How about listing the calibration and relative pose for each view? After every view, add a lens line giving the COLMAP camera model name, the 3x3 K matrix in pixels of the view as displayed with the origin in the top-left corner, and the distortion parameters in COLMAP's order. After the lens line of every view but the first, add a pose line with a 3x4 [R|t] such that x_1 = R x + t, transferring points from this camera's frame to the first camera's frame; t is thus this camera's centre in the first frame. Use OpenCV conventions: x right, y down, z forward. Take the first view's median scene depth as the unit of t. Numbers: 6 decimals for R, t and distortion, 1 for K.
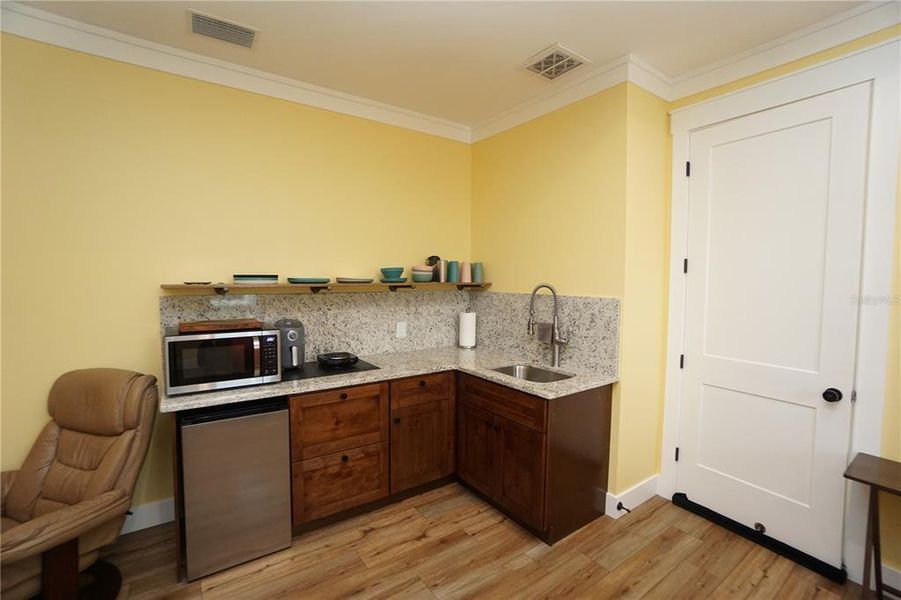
lens RADIAL K [[396.6, 0, 439.9], [0, 396.6, 297.3], [0, 0, 1]] dist [-0.065570, 0.023651]
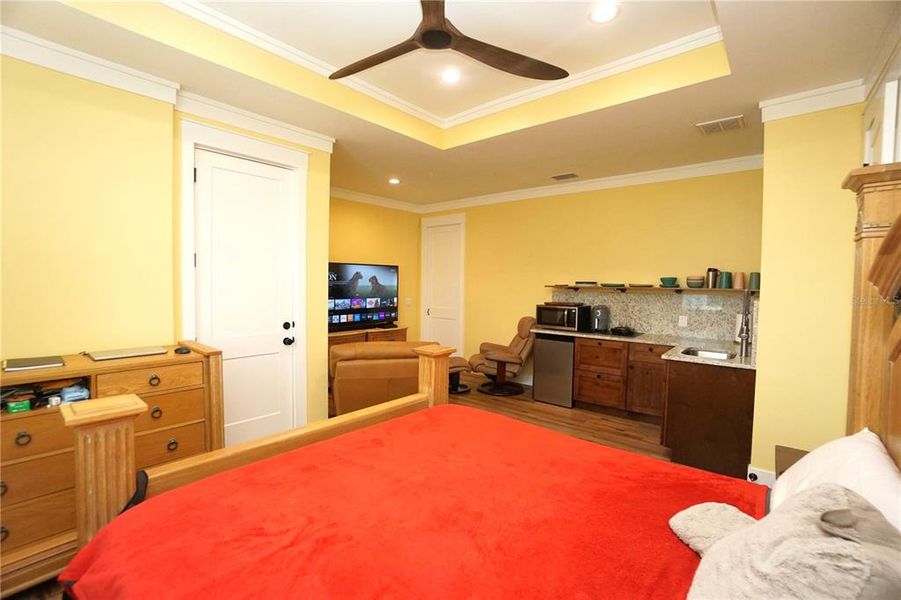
lens RADIAL K [[396.6, 0, 439.9], [0, 396.6, 297.3], [0, 0, 1]] dist [-0.065570, 0.023651]
pose [[0.248411, 0.036484, -0.967967, 1.296282], [-0.059645, 0.997970, 0.022308, 0.022814], [0.966817, 0.052193, 0.250083, -0.240861]]
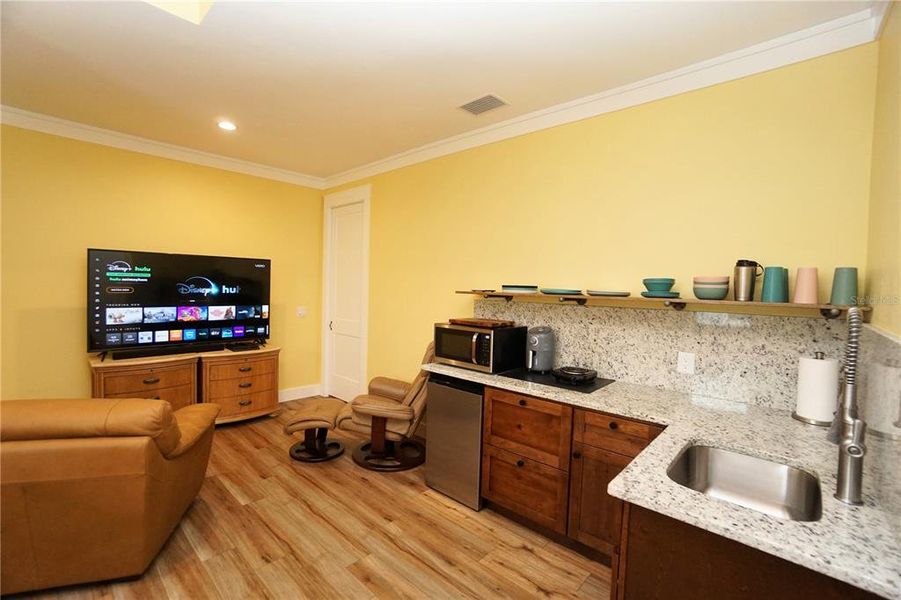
lens RADIAL K [[396.6, 0, 439.9], [0, 396.6, 297.3], [0, 0, 1]] dist [-0.065570, 0.023651]
pose [[0.209612, 0.030579, -0.977306, 0.640687], [-0.074240, 0.997123, 0.015277, -0.021310], [0.974962, 0.069353, 0.211279, 0.497797]]
